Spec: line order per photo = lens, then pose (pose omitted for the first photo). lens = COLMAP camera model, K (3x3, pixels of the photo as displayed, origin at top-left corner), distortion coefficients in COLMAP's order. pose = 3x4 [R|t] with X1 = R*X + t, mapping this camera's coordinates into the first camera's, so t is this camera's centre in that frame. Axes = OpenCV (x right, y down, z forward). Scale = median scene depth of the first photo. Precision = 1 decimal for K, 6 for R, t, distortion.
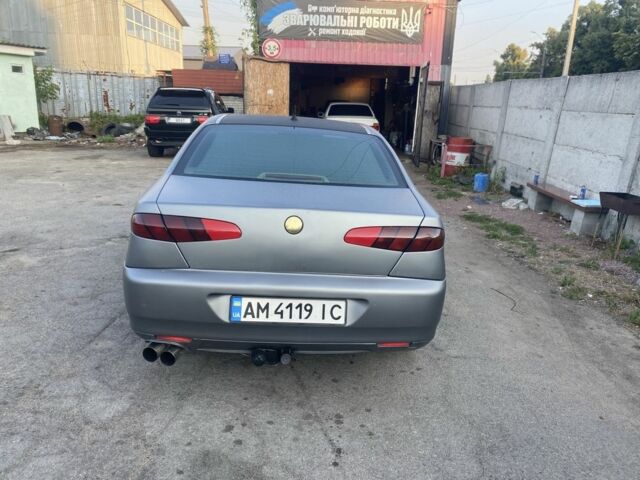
lens RADIAL K [[499.9, 0, 326.6], [0, 499.9, 239.9], [0, 0, 1]] dist [0.015790, -0.011196]
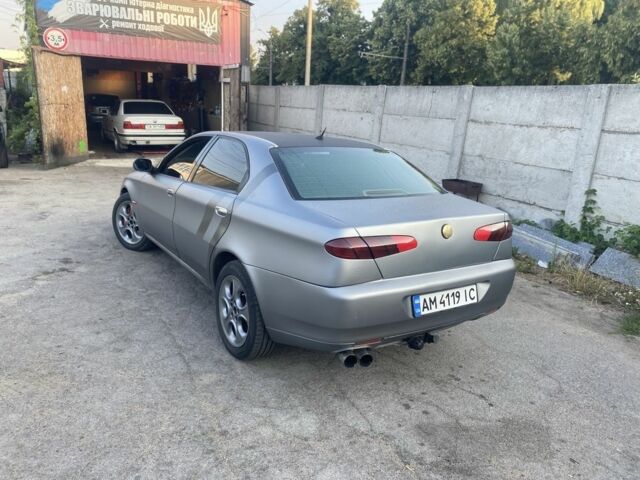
lens RADIAL K [[499.9, 0, 326.6], [0, 499.9, 239.9], [0, 0, 1]] dist [0.015790, -0.011196]
pose [[0.861462, -0.132154, 0.490325, -0.182101], [0.122520, 0.991110, 0.051869, -0.021607], [-0.492821, 0.015391, 0.869995, 0.008228]]
